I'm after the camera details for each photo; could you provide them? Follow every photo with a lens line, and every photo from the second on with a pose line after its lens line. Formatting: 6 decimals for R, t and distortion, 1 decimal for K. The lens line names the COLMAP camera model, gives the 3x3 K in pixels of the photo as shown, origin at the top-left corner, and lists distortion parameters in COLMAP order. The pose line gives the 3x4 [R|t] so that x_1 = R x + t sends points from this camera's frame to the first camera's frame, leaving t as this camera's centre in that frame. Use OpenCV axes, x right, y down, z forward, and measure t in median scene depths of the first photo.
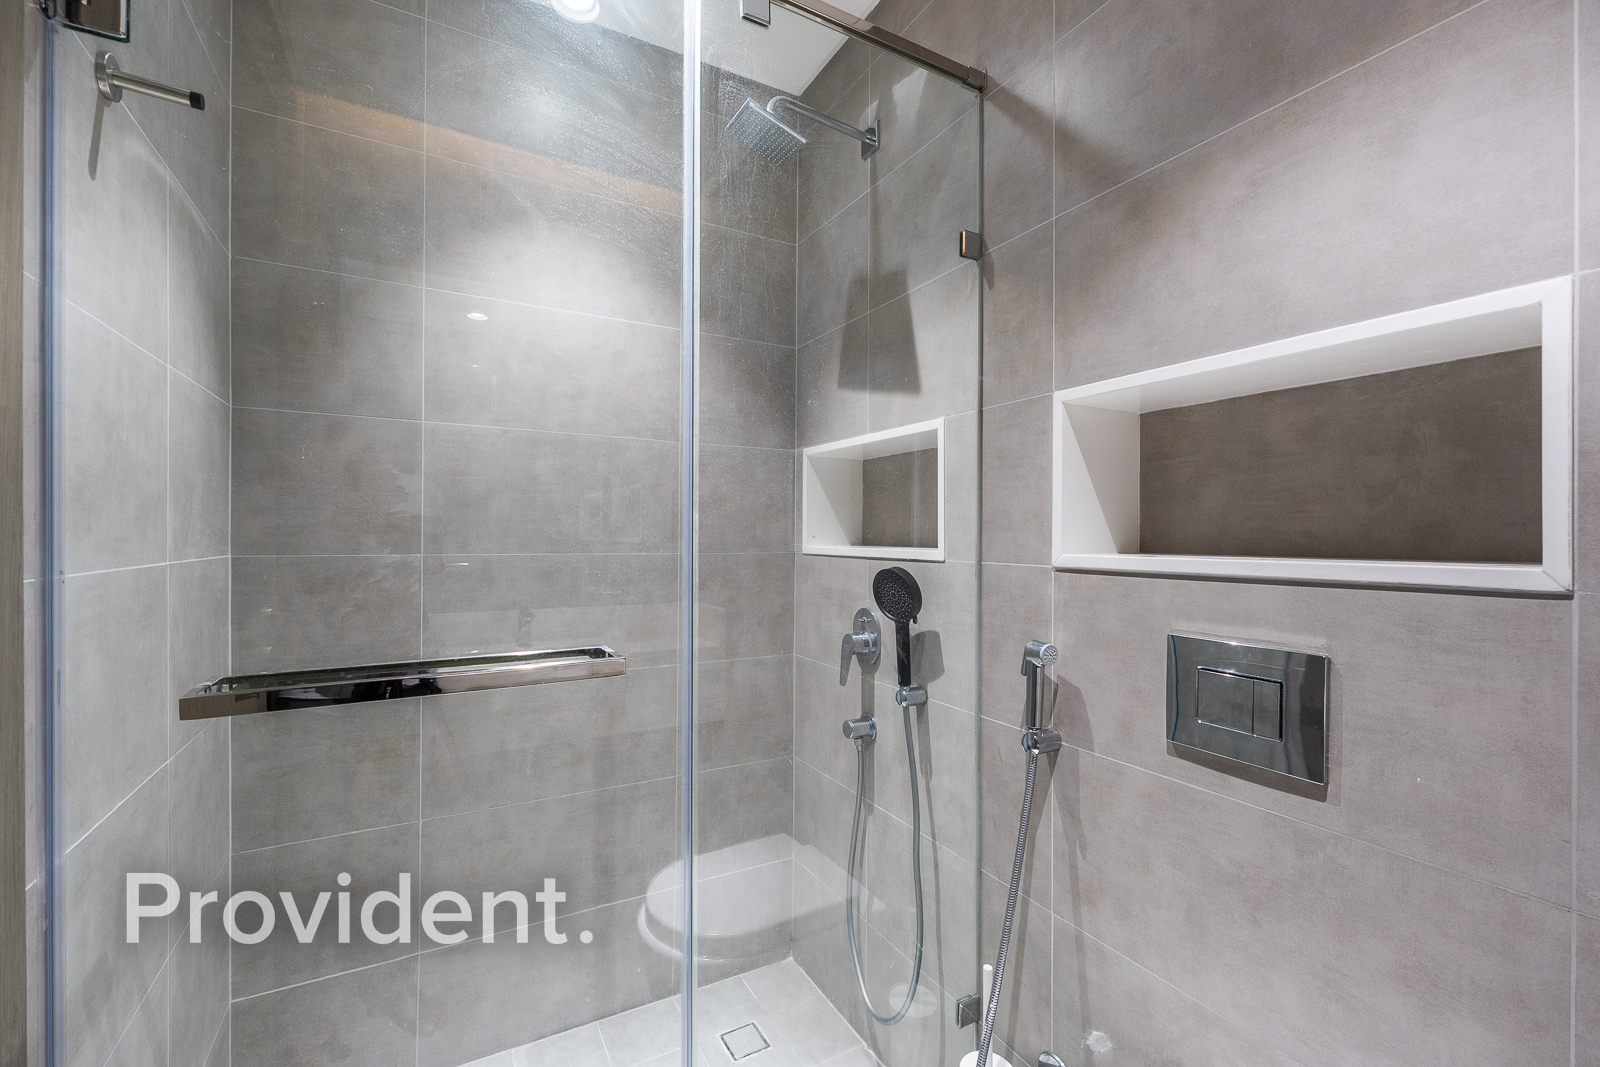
lens RADIAL K [[668.8, 0, 798.2], [0, 668.8, 533.4], [0, 0, 1]] dist [-0.002134, -0.000236]
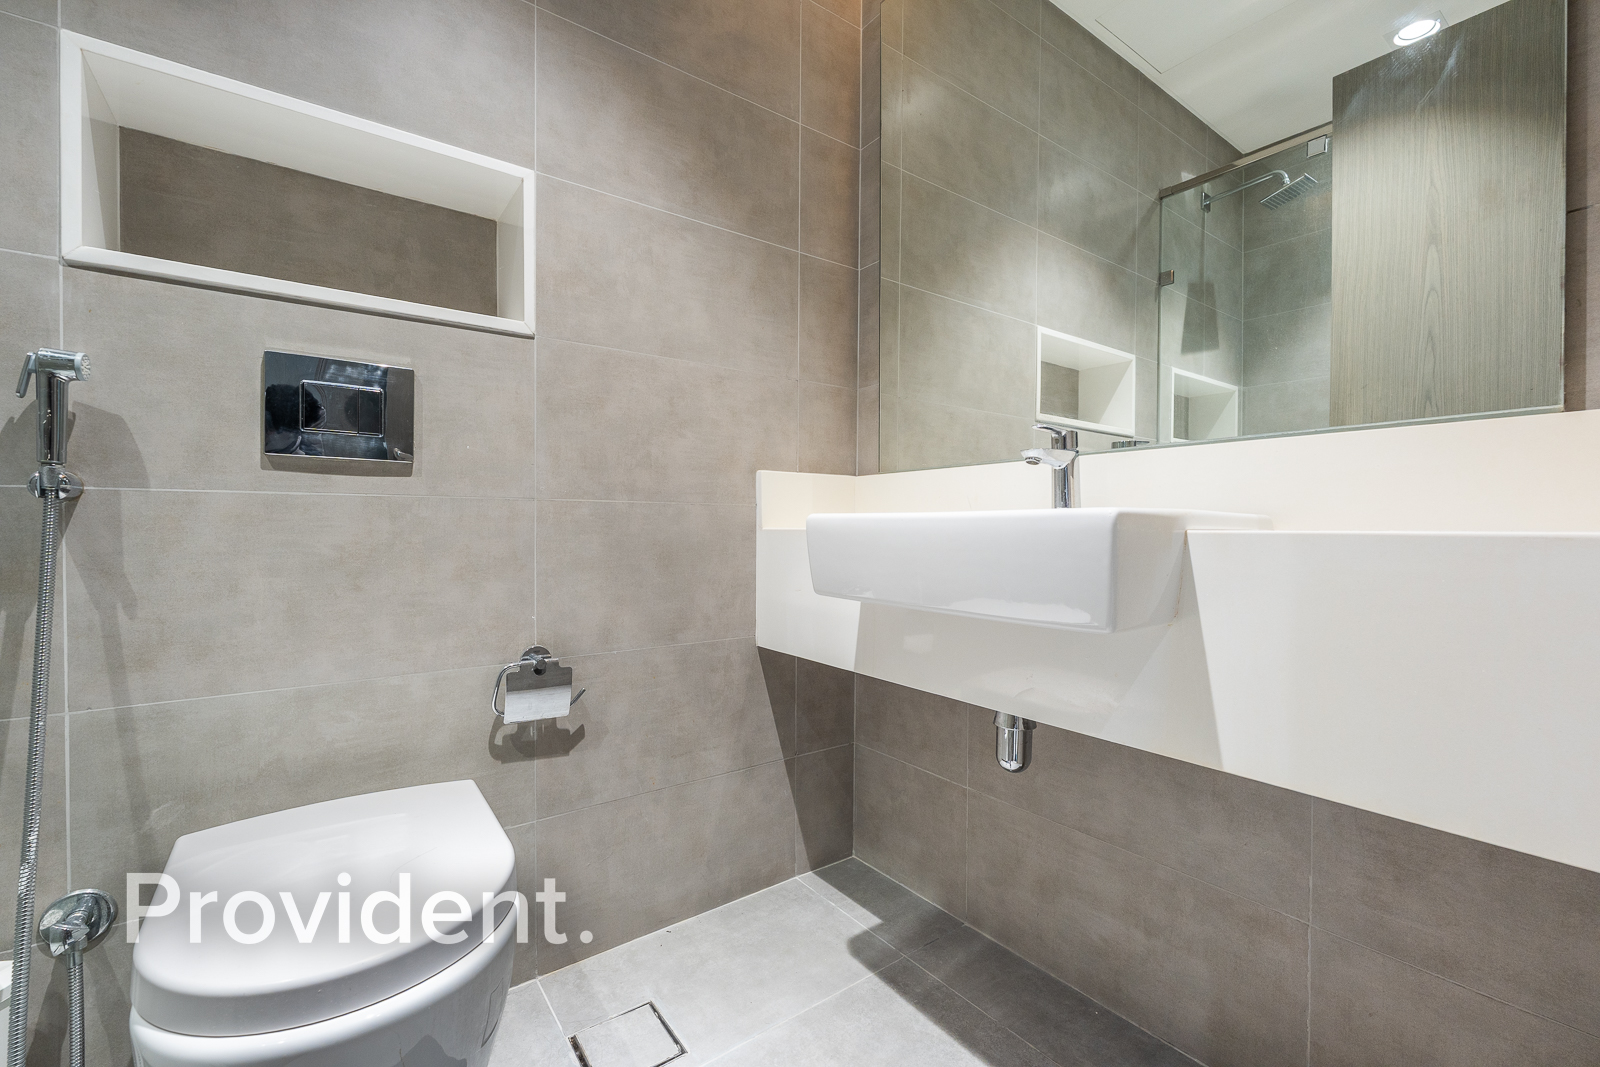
lens RADIAL K [[668.8, 0, 798.5], [0, 668.8, 533.2], [0, 0, 1]] dist [-0.002134, -0.000236]
pose [[-0.127078, -0.017345, 0.991741, -0.574212], [-0.004195, 0.999848, 0.016949, 0.410129], [-0.991884, -0.002006, -0.127132, 0.314223]]
